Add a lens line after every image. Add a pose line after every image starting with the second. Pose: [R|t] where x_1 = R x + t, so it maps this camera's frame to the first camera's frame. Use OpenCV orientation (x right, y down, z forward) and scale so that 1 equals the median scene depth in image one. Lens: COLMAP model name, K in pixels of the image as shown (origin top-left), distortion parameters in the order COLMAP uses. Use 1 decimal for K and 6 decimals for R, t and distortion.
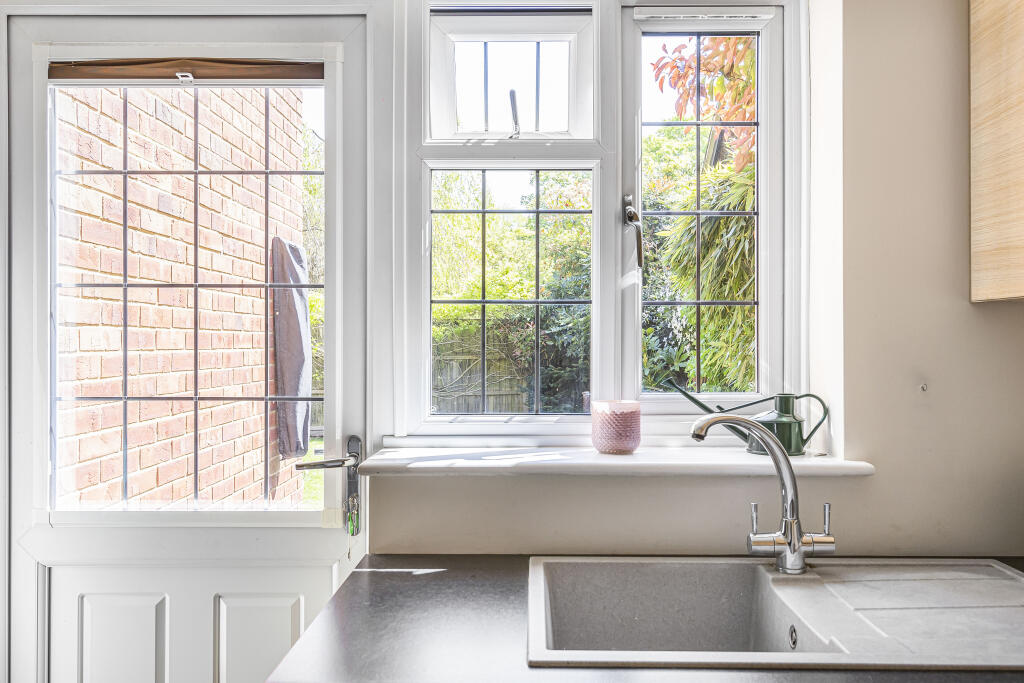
lens RADIAL K [[821.1, 0, 516.8], [0, 821.1, 343.6], [0, 0, 1]] dist [0.003174, 0.003074]
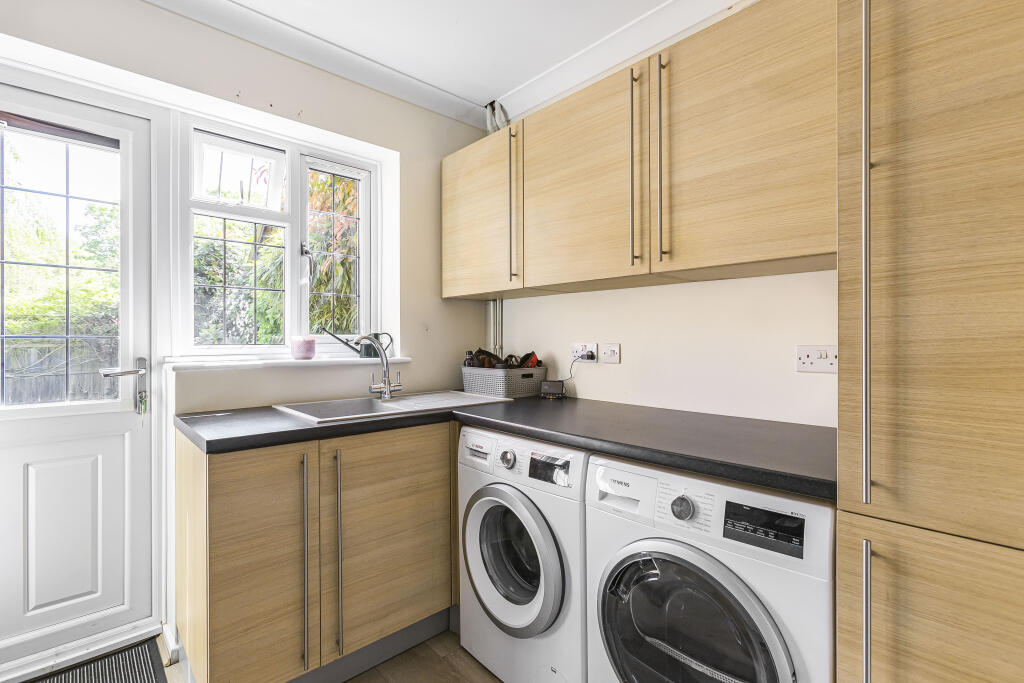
lens RADIAL K [[466.7, 0, 516.0], [0, 466.7, 338.8], [0, 0, 1]] dist [0.000049, 0.000450]
pose [[0.724832, -0.003212, 0.688918, -0.305594], [0.003469, 0.999993, 0.001012, 0.074141], [-0.688917, 0.001656, 0.724838, -0.271899]]
